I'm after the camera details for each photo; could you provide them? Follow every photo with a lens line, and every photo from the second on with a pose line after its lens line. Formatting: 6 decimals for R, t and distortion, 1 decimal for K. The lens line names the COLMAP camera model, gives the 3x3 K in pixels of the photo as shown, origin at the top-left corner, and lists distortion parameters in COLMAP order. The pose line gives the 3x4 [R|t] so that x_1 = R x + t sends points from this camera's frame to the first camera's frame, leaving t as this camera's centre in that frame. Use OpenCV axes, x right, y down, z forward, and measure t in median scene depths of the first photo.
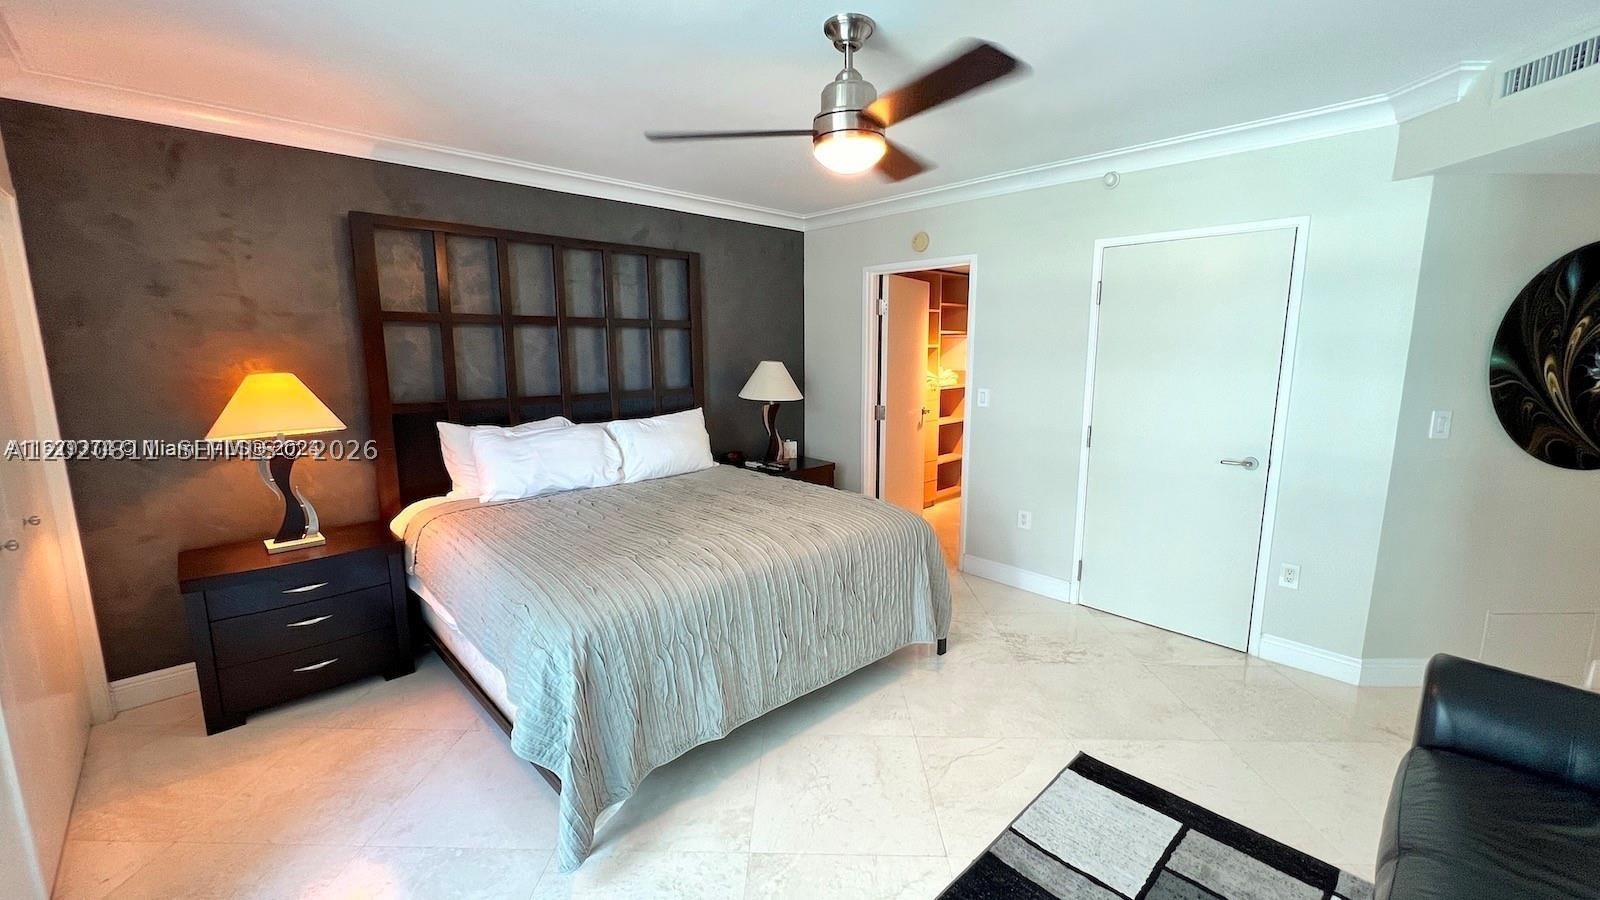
lens RADIAL K [[637.5, 0, 790.5], [0, 637.5, 449.8], [0, 0, 1]] dist [-0.001537, 0.000294]
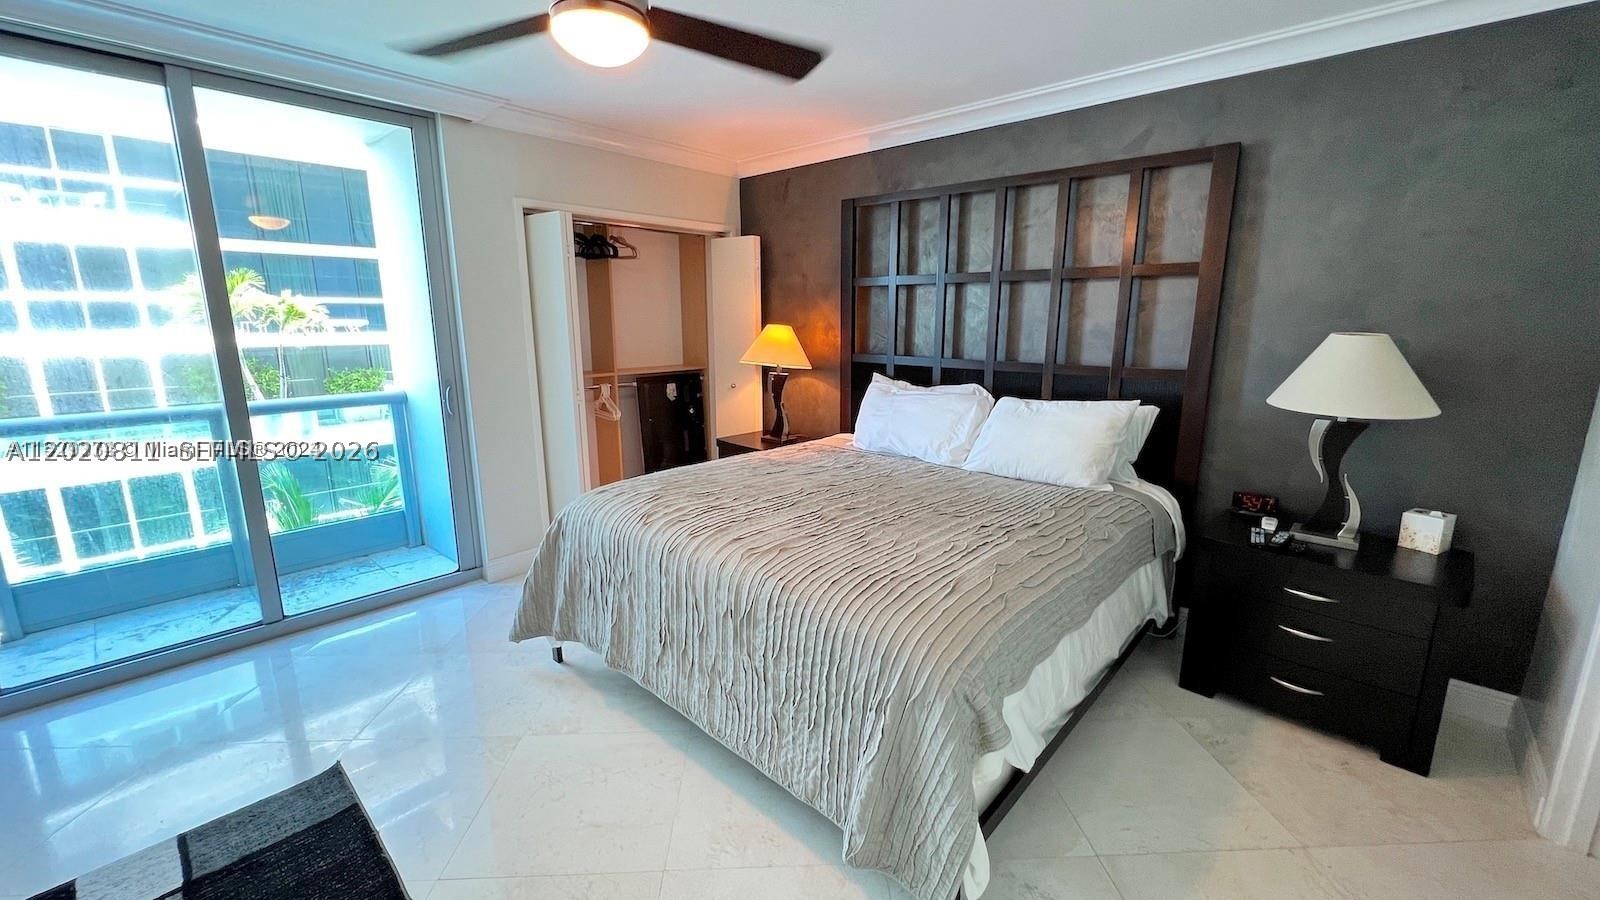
lens RADIAL K [[637.5, 0, 790.6], [0, 637.5, 446.7], [0, 0, 1]] dist [-0.001537, 0.000294]
pose [[0.072988, 0.205726, -0.975884, 0.483801], [-0.162070, 0.967934, 0.191929, -0.090668], [0.984076, 0.144153, 0.103990, 0.615856]]
